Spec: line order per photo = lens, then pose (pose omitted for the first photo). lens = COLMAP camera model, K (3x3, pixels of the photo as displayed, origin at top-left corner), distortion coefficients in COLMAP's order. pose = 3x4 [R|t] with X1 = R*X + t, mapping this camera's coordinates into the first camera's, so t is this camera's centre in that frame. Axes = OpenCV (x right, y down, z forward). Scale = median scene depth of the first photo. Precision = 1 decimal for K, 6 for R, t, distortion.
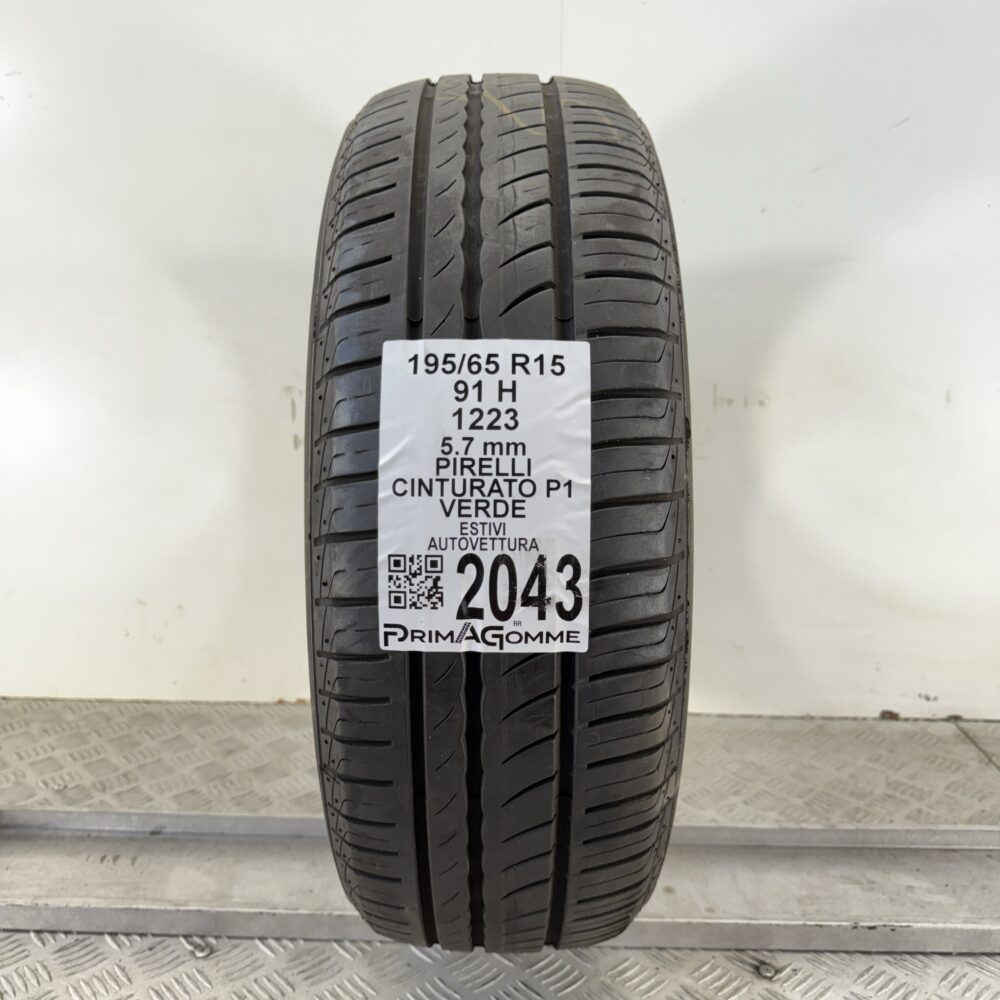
lens RADIAL K [[998.3, 0, 517.2], [0, 998.3, 500.1], [0, 0, 1]] dist [0.145372, -0.461693]
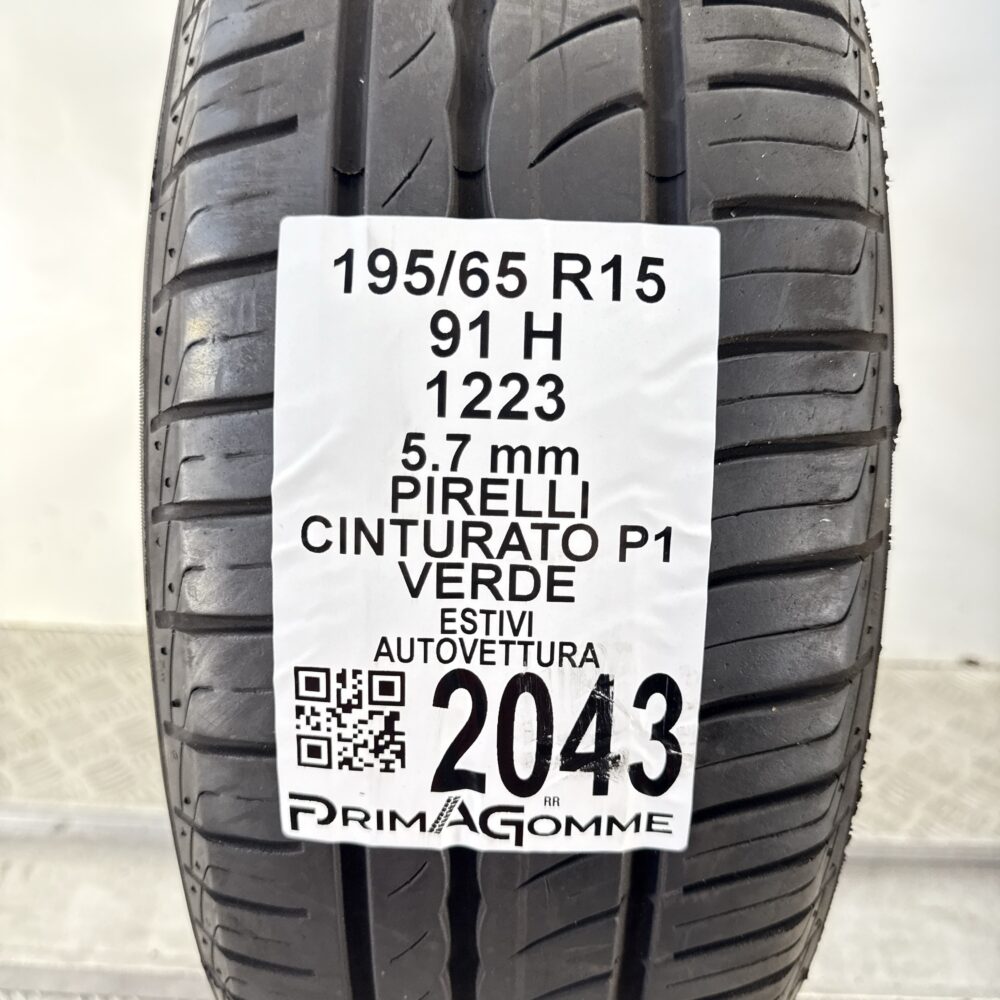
lens RADIAL K [[998.3, 0, 517.2], [0, 998.3, 500.1], [0, 0, 1]] dist [0.145372, -0.461693]
pose [[0.999779, 0.019908, 0.006754, -0.023610], [-0.020750, 0.986043, 0.165192, -0.110001], [-0.003371, -0.165296, 0.986238, 0.518980]]
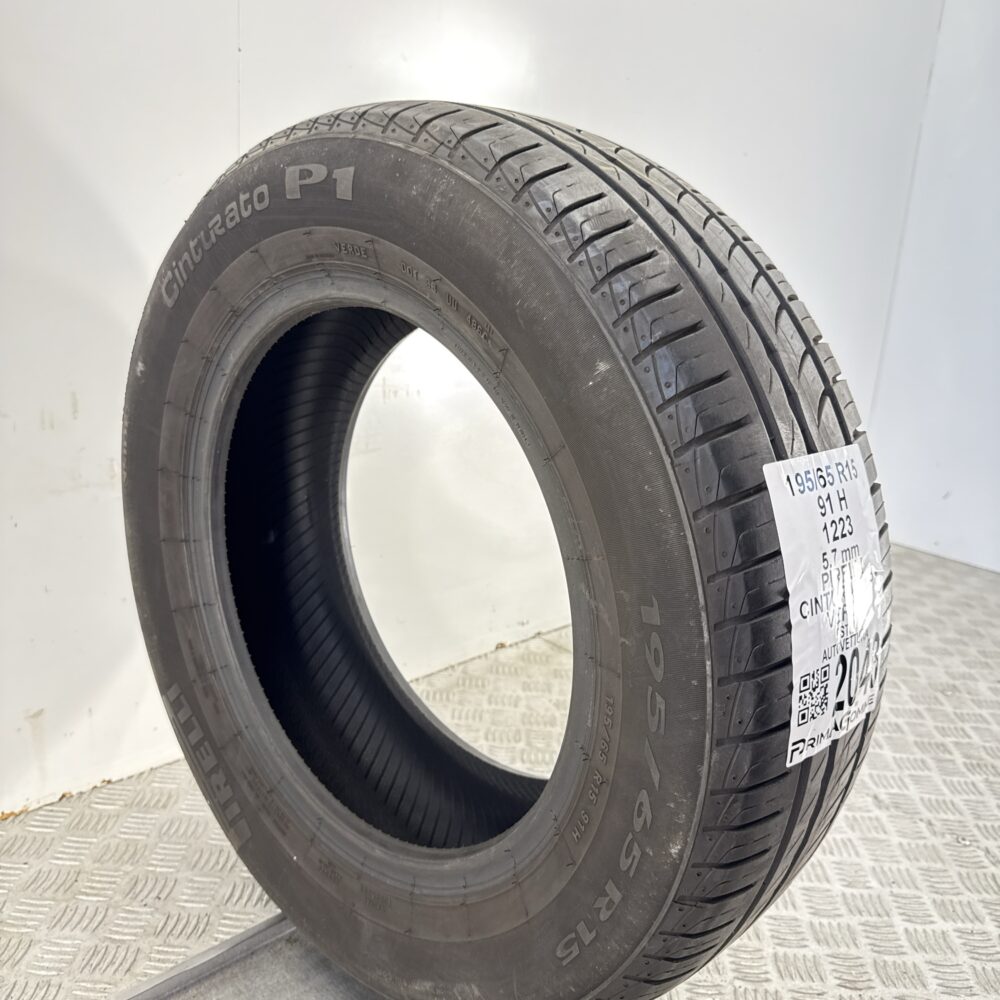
lens RADIAL K [[975.5, 0, 500.5], [0, 975.5, 478.7], [0, 0, 1]] dist [0.062654, -0.220932]
pose [[0.690550, -0.136936, 0.710204, -1.009454], [0.072672, 0.990081, 0.120239, -0.284287], [-0.719625, -0.031419, 0.693652, 0.530918]]
